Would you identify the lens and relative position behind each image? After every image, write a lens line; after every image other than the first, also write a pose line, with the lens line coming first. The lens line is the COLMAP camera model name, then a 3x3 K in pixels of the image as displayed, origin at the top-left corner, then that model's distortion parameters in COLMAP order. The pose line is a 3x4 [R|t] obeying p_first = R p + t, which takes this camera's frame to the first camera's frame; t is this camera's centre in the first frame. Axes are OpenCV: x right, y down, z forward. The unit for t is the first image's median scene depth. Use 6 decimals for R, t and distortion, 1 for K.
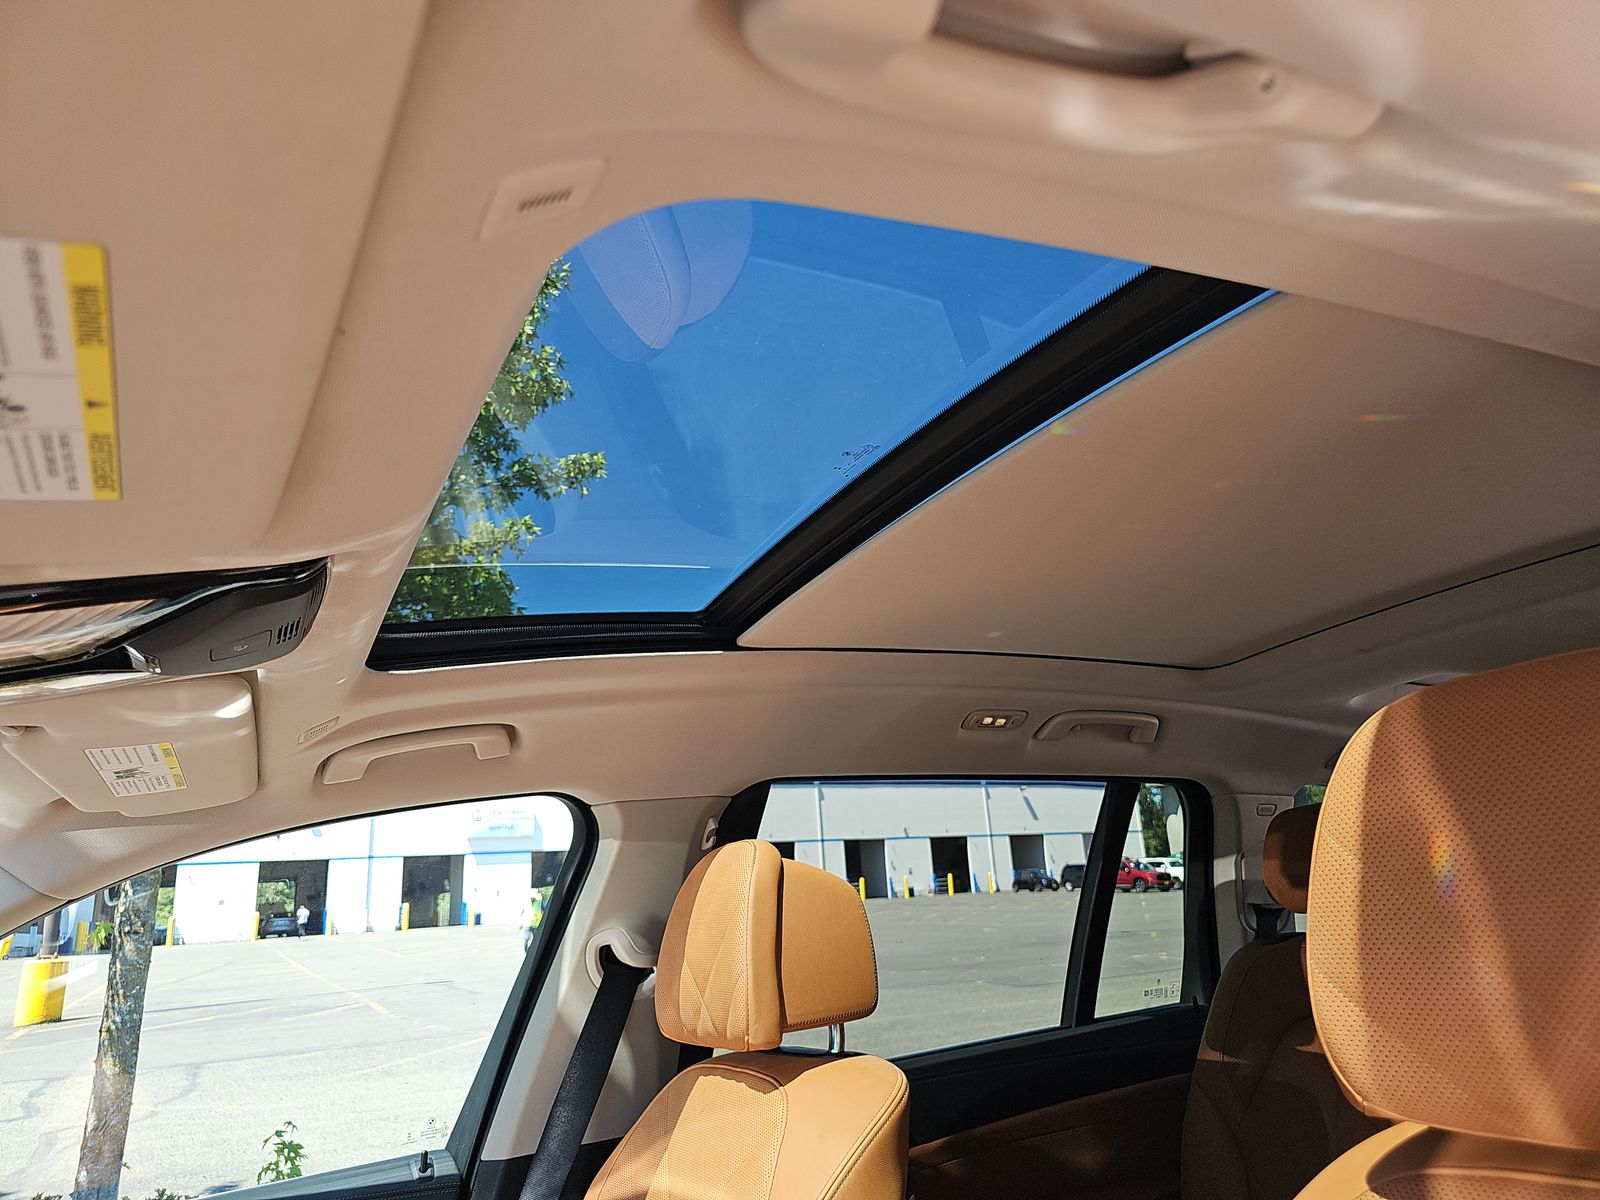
lens RADIAL K [[1085.6, 0, 800.0], [0, 1085.6, 600.0], [0, 0, 1]] dist [0.009786, -0.002112]
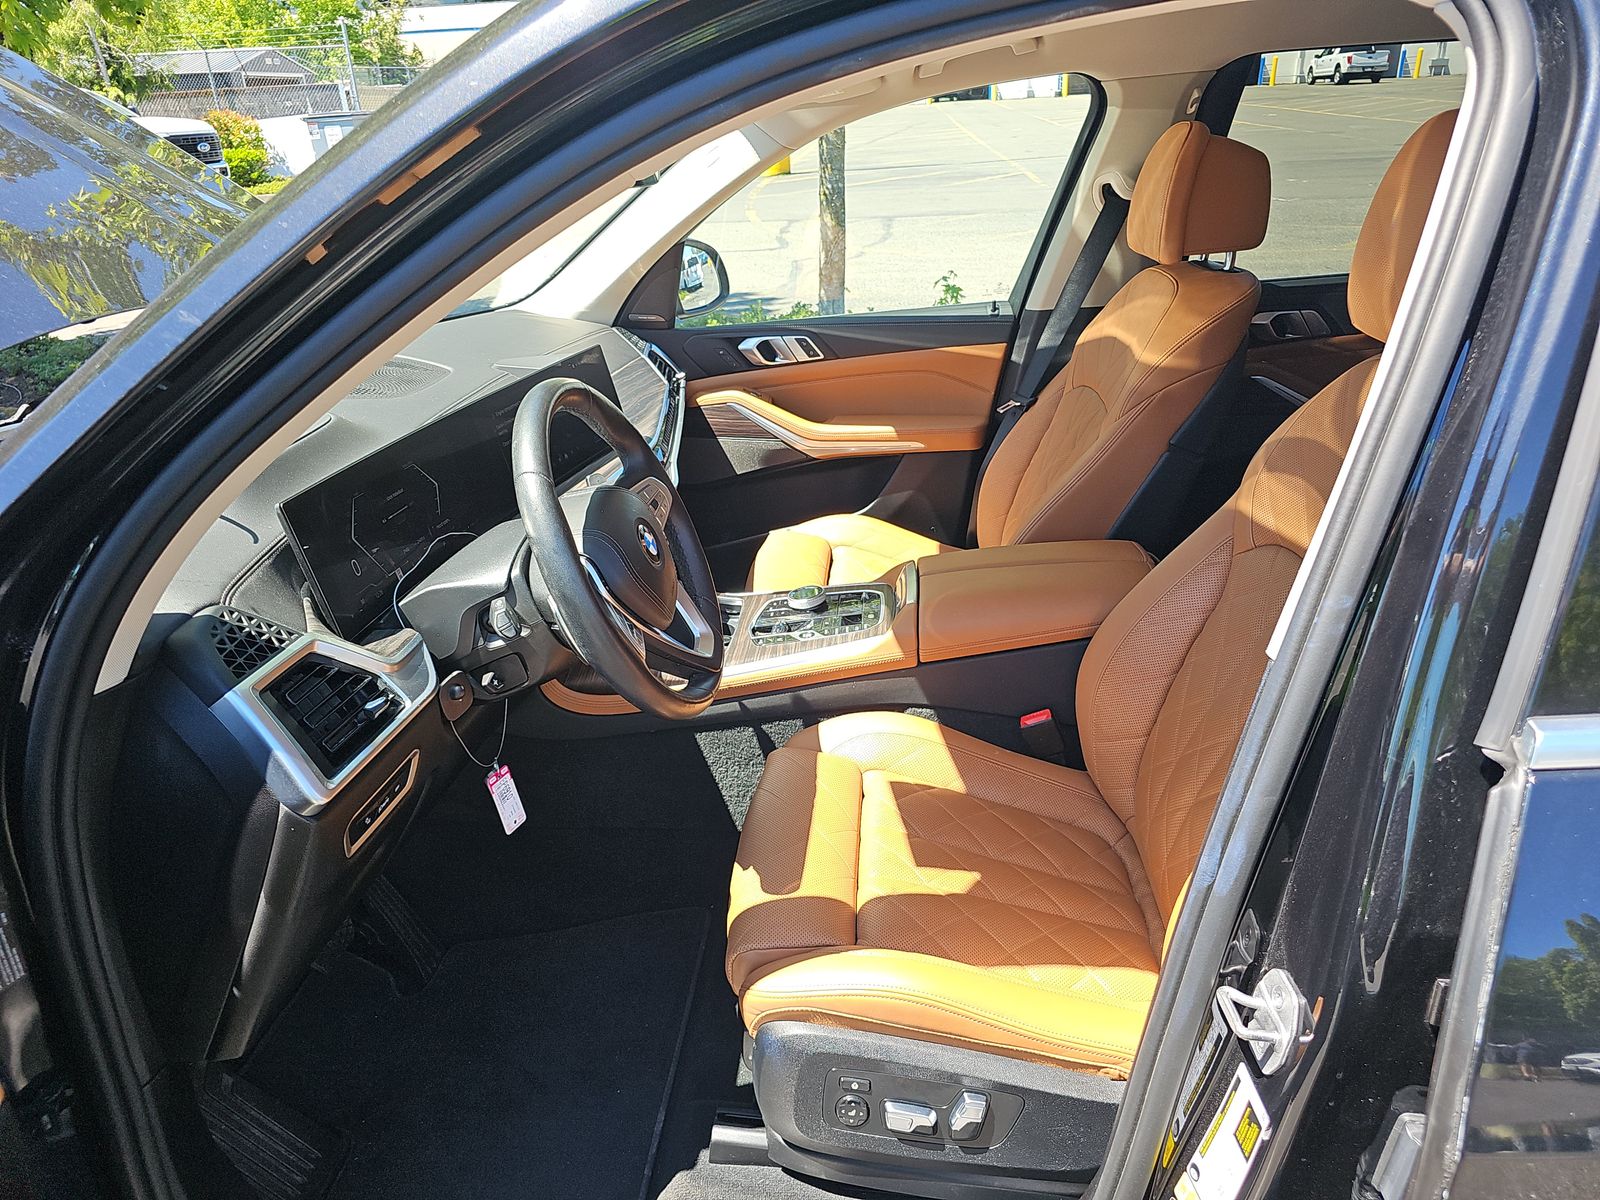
lens RADIAL K [[1085.6, 0, 800.0], [0, 1085.6, 600.0], [0, 0, 1]] dist [0.009786, -0.002112]
pose [[0.849185, 0.236798, -0.472030, 0.248746], [0.138807, 0.762320, 0.632140, -0.202113], [0.509527, -0.602324, 0.614482, -0.383804]]
